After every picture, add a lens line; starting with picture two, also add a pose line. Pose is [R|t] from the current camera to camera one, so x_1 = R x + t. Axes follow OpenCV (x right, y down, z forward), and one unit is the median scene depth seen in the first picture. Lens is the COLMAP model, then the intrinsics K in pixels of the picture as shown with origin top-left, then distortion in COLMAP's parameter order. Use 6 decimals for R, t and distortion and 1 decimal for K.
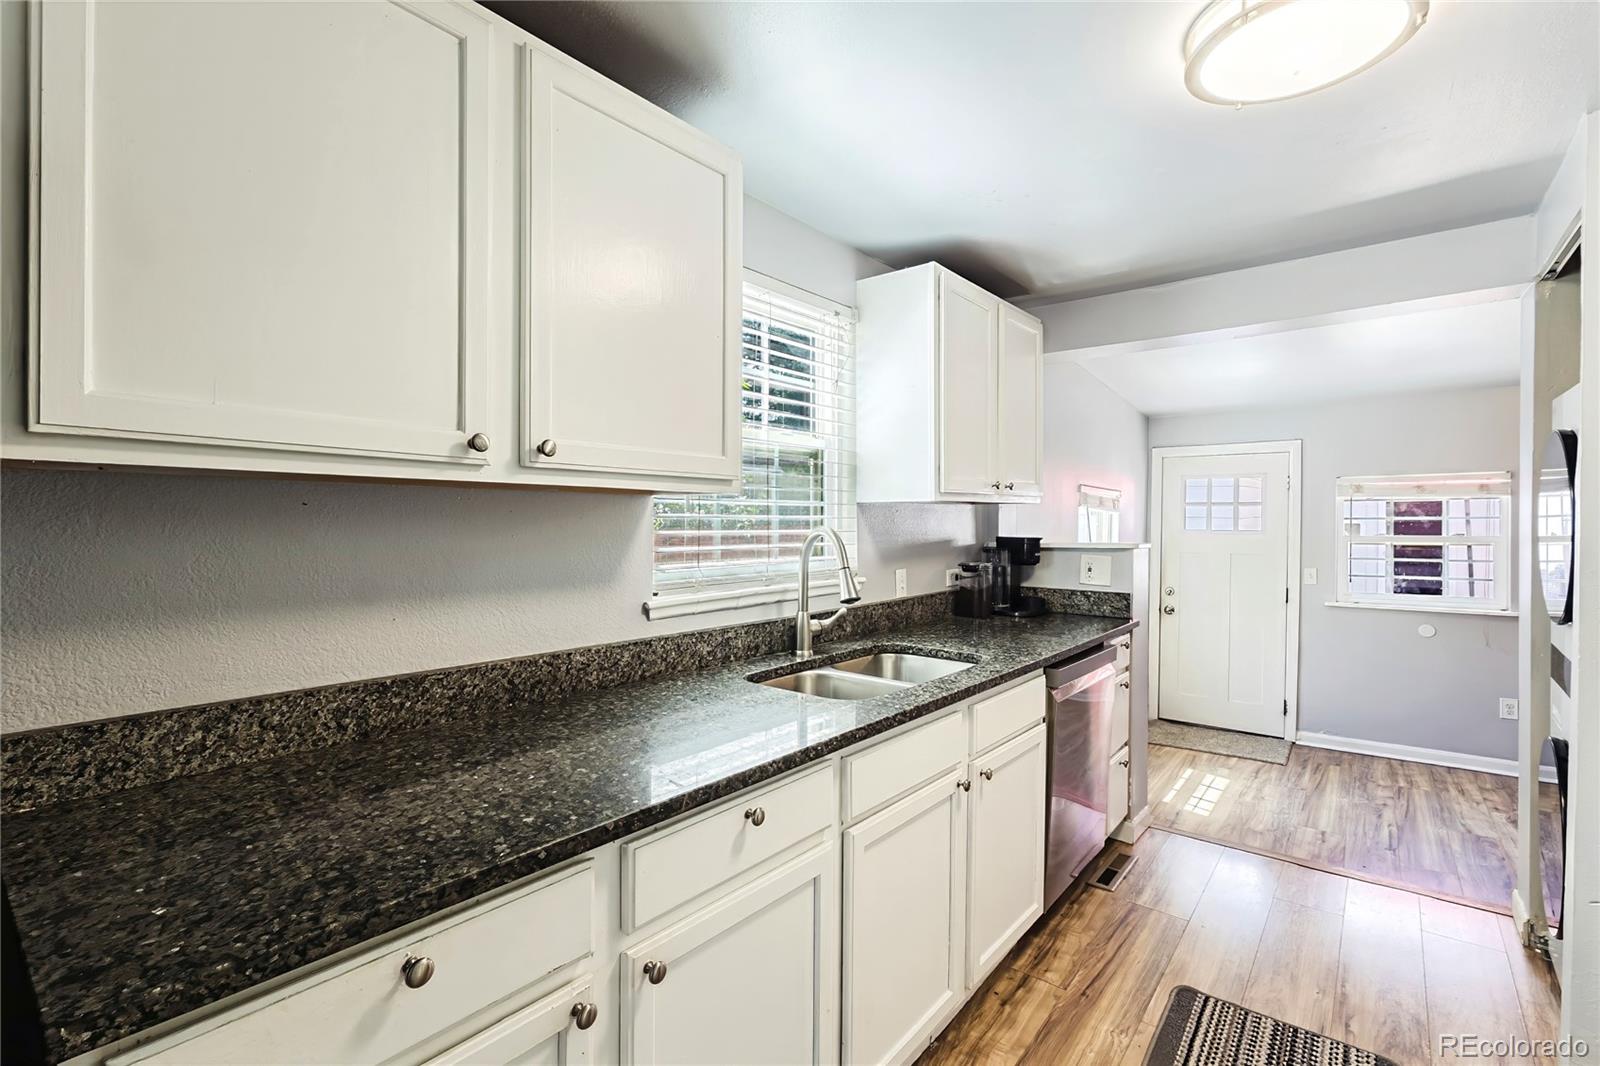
lens RADIAL K [[732.6, 0, 795.6], [0, 732.6, 531.7], [0, 0, 1]] dist [-0.002265, 0.002058]
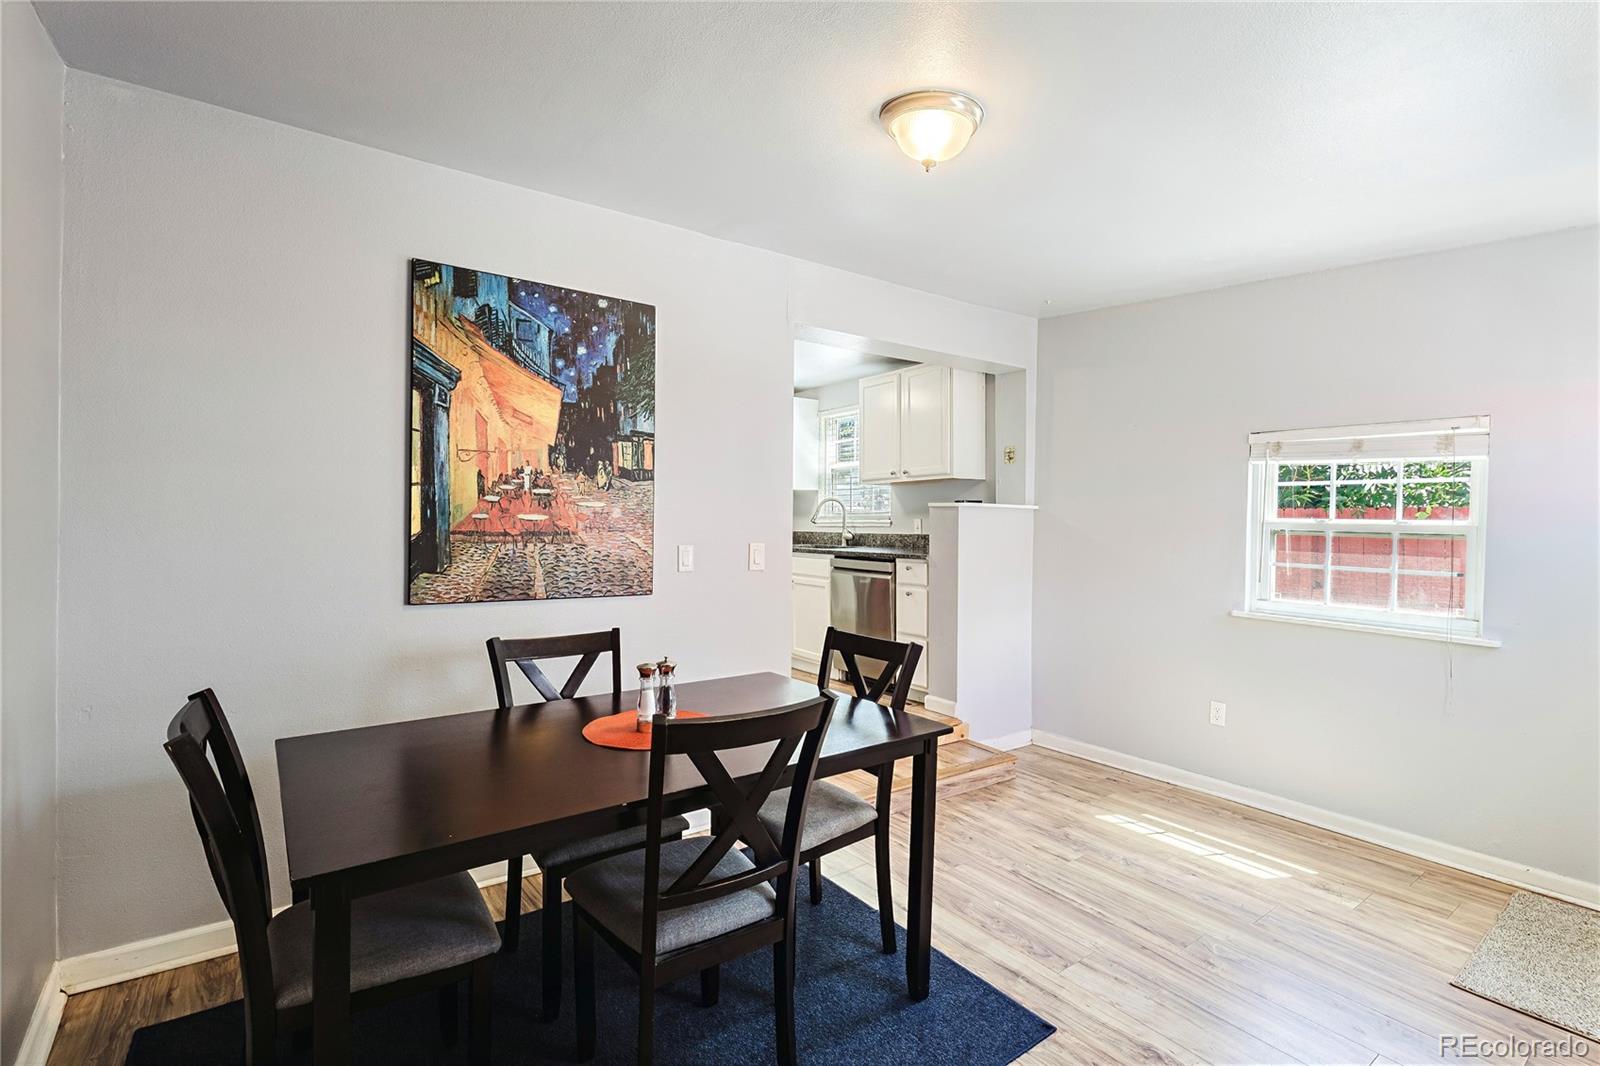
lens RADIAL K [[732.6, 0, 801.1], [0, 732.6, 534.9], [0, 0, 1]] dist [-0.002265, 0.002058]
pose [[-0.270512, 0.014042, -0.962614, 2.161833], [-0.017982, 0.999645, 0.019635, 0.062707], [0.962549, 0.022621, -0.270163, 1.285626]]
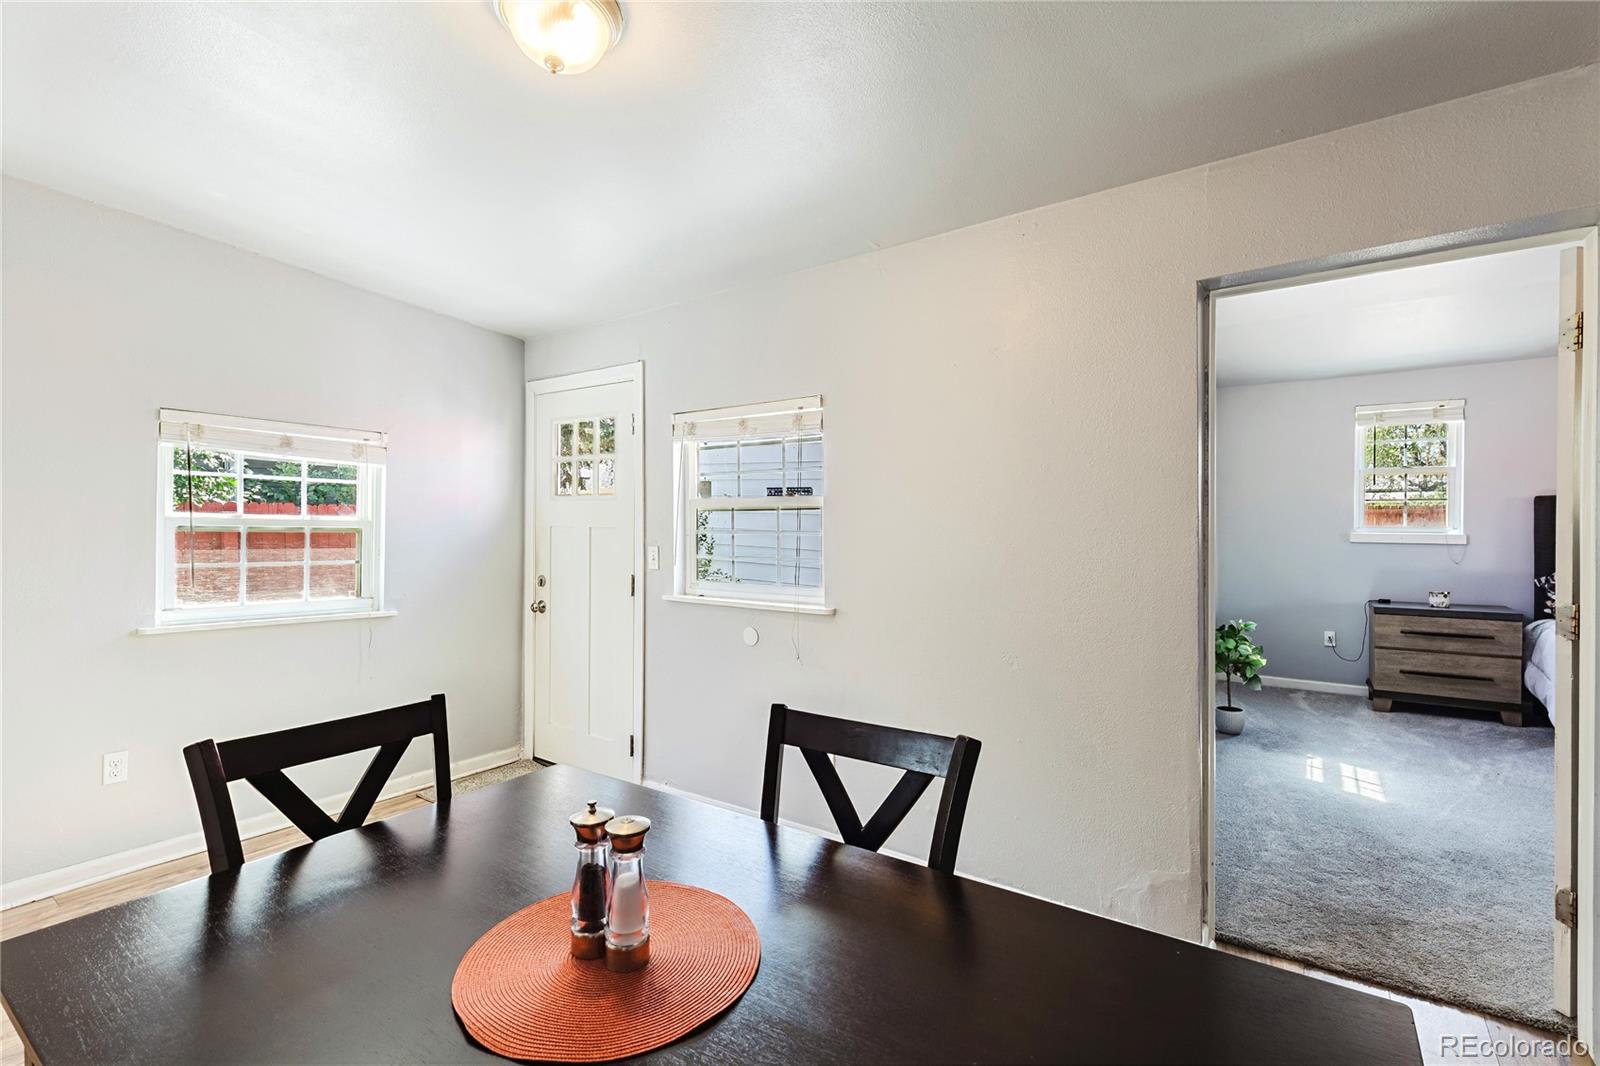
lens RADIAL K [[732.6, 0, 798.8], [0, 732.6, 532.6], [0, 0, 1]] dist [-0.002265, 0.002058]
pose [[0.998725, 0.003260, 0.050371, 1.556584], [-0.003346, 0.999993, 0.001637, 0.068719], [-0.050365, -0.001803, 0.998729, 0.578632]]
